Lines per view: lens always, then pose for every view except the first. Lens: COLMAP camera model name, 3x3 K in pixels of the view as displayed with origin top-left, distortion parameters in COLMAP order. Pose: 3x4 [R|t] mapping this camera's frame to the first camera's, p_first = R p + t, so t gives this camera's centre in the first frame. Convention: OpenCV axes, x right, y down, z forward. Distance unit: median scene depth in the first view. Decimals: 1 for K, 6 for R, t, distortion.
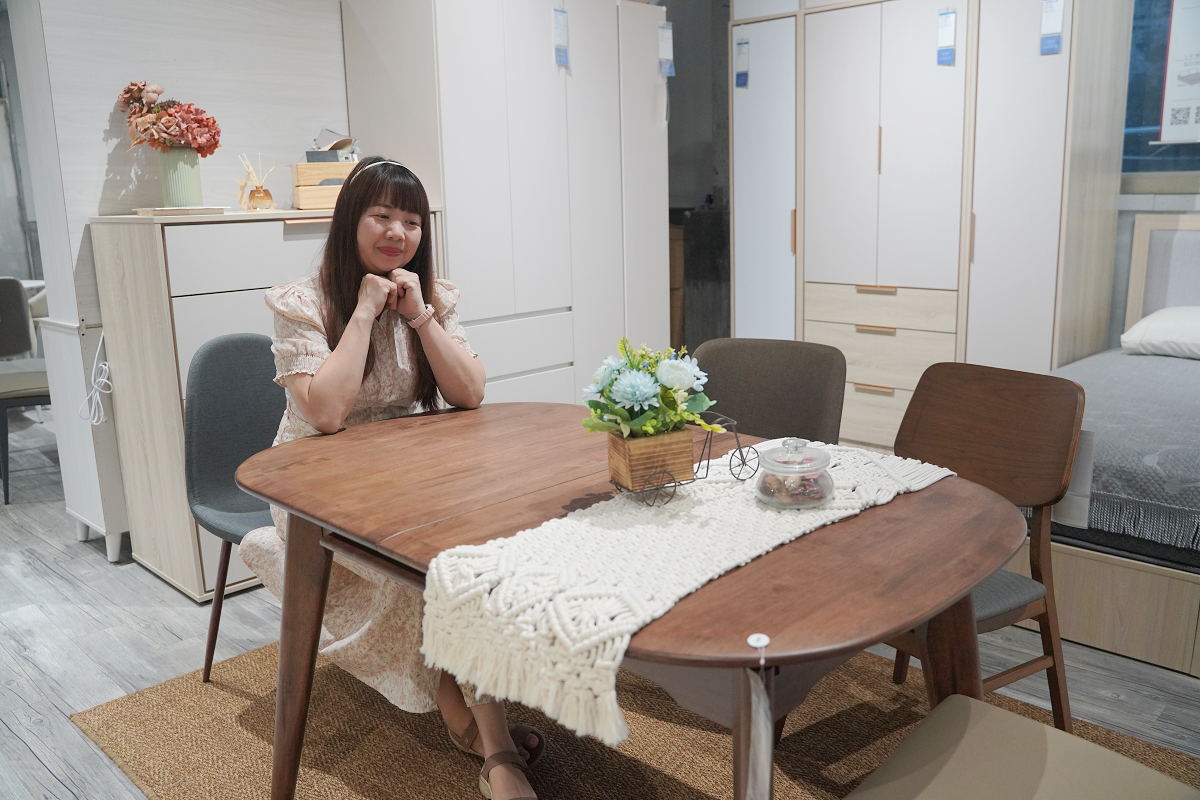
lens RADIAL K [[979.7, 0, 599.9], [0, 979.7, 398.8], [0, 0, 1]] dist [-0.070661, 0.064210]
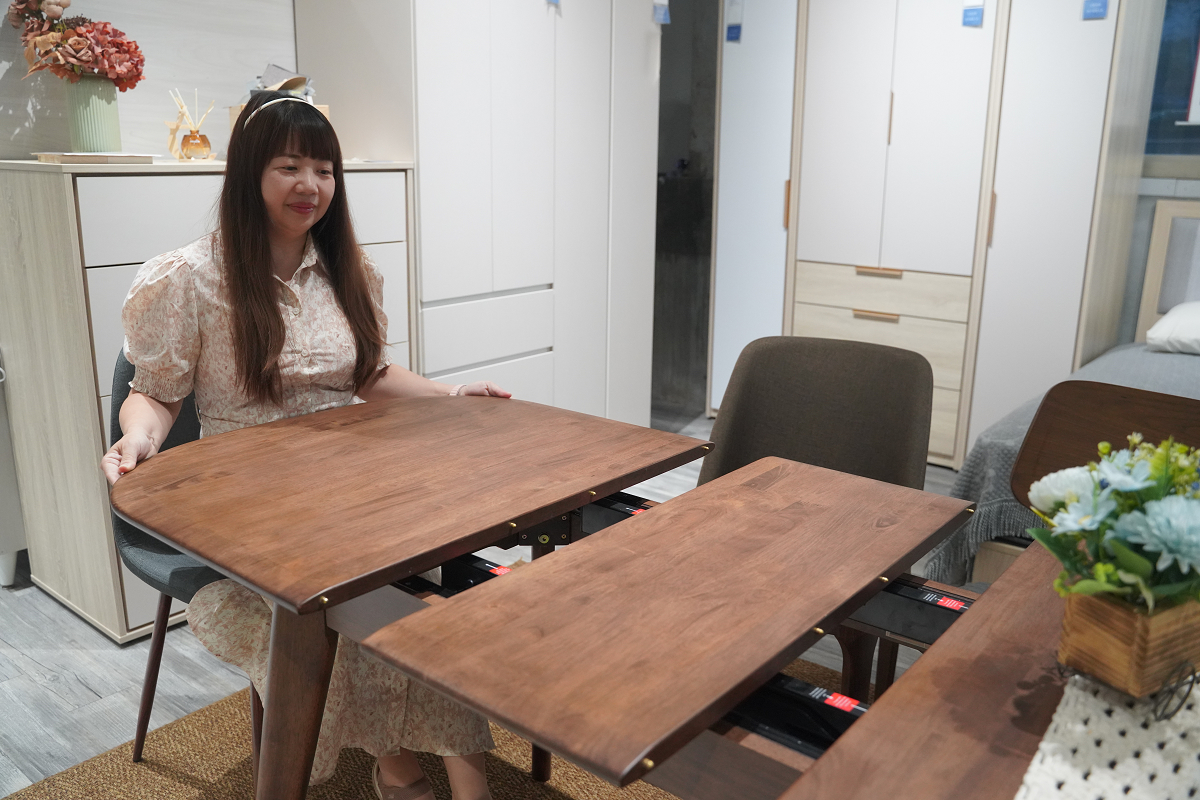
lens RADIAL K [[979.7, 0, 601.9], [0, 979.7, 402.8], [0, 0, 1]] dist [-0.070661, 0.064210]
pose [[0.995016, 0.014189, 0.098696, -0.083366], [-0.018397, 0.998954, 0.041851, -0.029936], [-0.097999, -0.043458, 0.994237, 0.144121]]
